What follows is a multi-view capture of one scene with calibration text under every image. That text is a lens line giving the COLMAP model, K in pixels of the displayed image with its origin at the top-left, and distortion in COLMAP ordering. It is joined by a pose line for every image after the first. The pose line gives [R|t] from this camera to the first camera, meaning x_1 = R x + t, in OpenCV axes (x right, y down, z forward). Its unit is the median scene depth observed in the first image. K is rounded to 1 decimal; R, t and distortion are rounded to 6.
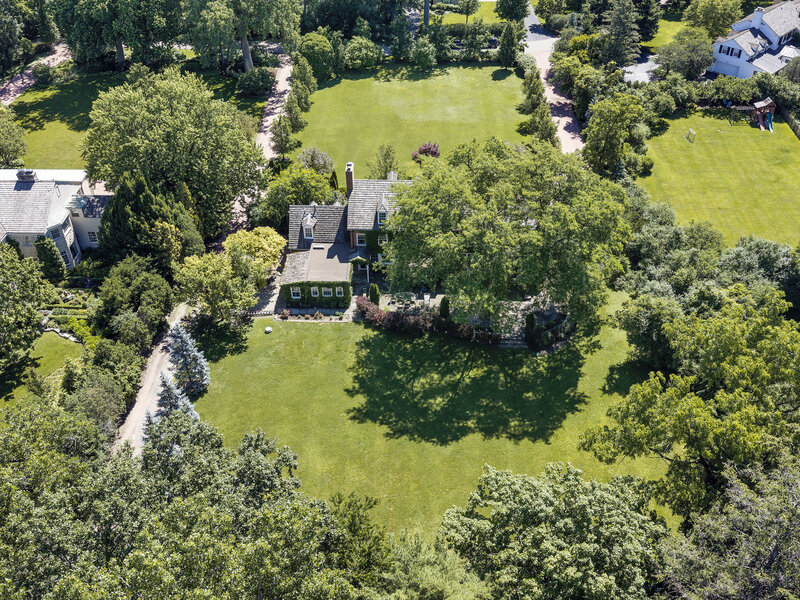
lens RADIAL K [[770.8, 0, 377.0], [0, 770.8, 299.5], [0, 0, 1]] dist [0.007302, -0.021317]
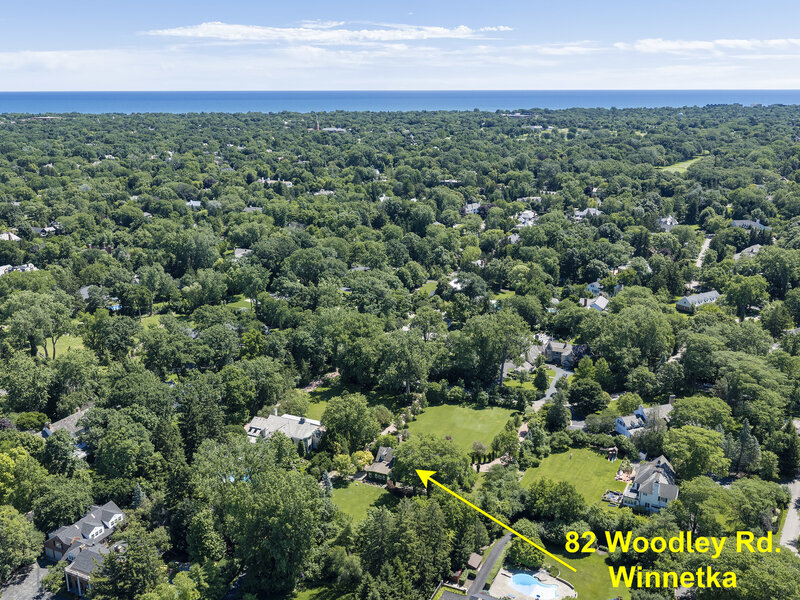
lens RADIAL K [[770.8, 0, 377.0], [0, 770.8, 299.5], [0, 0, 1]] dist [0.007302, -0.021317]
pose [[0.909477, 0.115859, -0.399285, 0.960523], [-0.250497, 0.919198, -0.303853, 0.250424], [0.331818, 0.376367, 0.865012, -1.689028]]
